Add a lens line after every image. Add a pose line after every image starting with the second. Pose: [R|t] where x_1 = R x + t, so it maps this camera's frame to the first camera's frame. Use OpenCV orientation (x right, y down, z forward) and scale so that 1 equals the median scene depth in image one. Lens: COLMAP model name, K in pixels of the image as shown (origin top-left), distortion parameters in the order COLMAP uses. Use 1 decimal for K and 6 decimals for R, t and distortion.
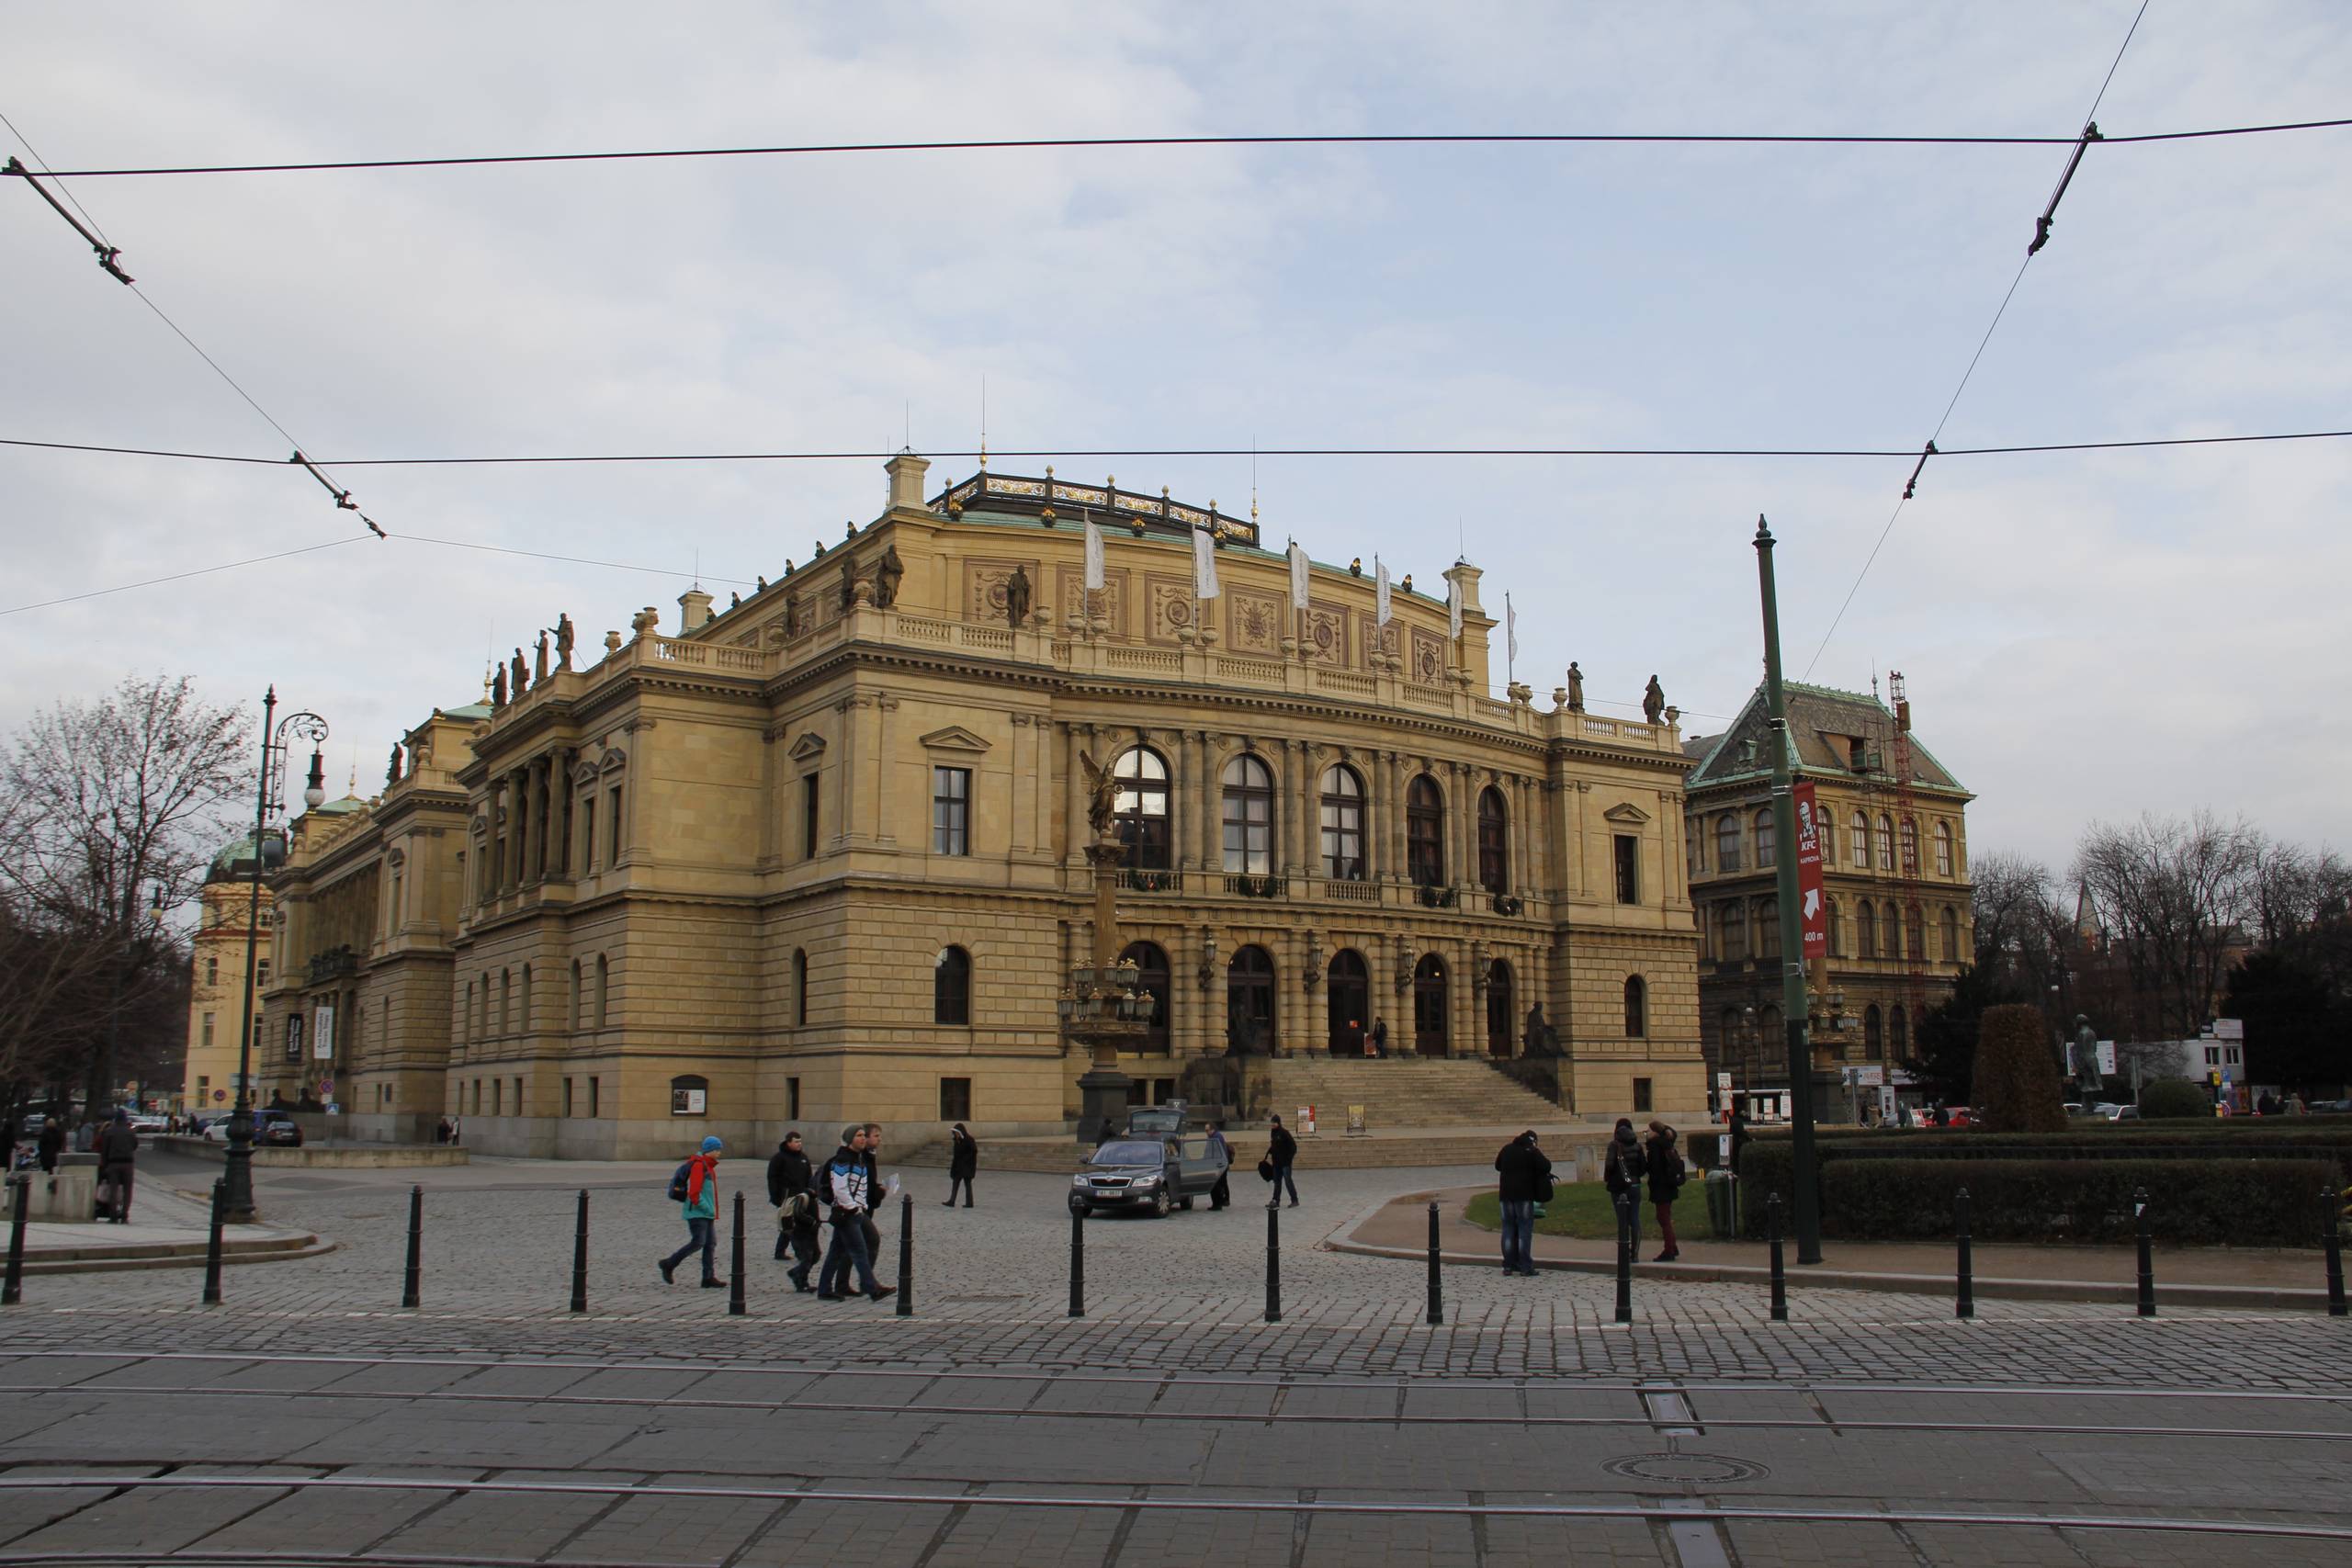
lens RADIAL K [[1986.7, 0, 1176.0], [0, 1986.7, 784.0], [0, 0, 1]] dist [-0.195793, 0.138383]
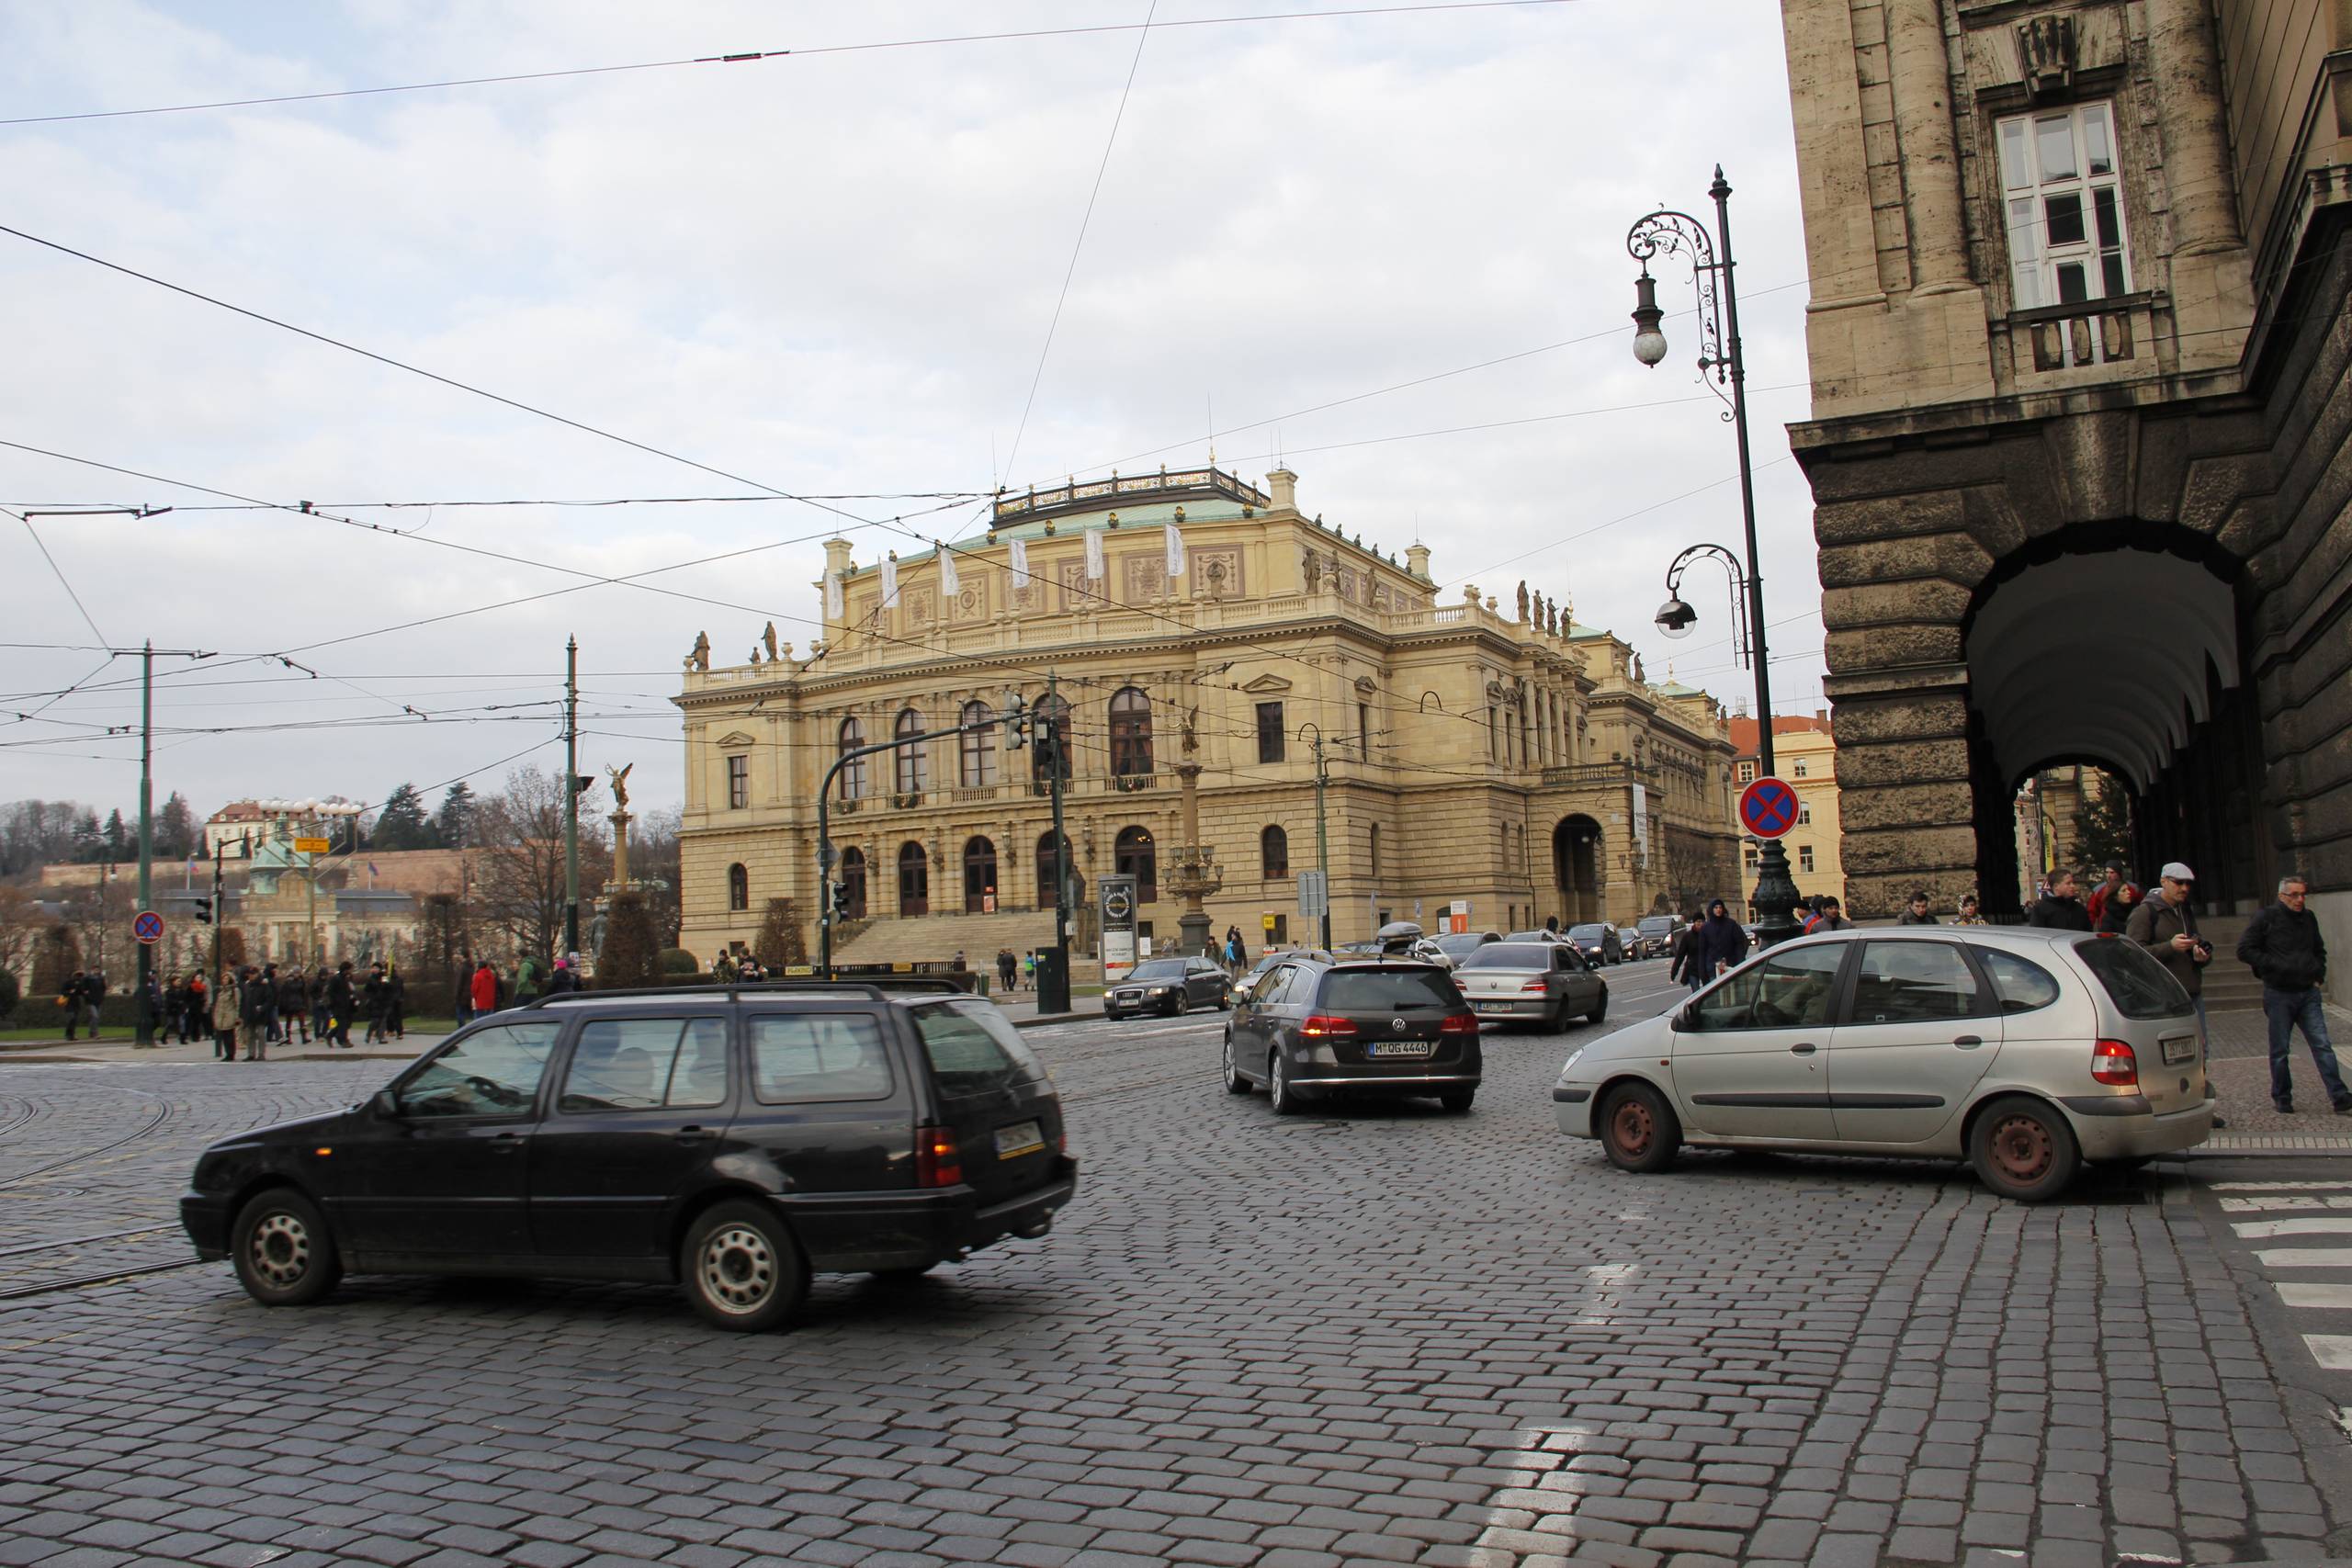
lens RADIAL K [[1986.7, 0, 1176.0], [0, 1986.7, 784.0], [0, 0, 1]] dist [-0.195793, 0.138383]
pose [[0.545508, -0.111229, -0.830692, 1.235322], [0.163678, 0.986208, -0.024567, 0.097915], [0.821967, -0.122565, 0.556190, 0.326672]]
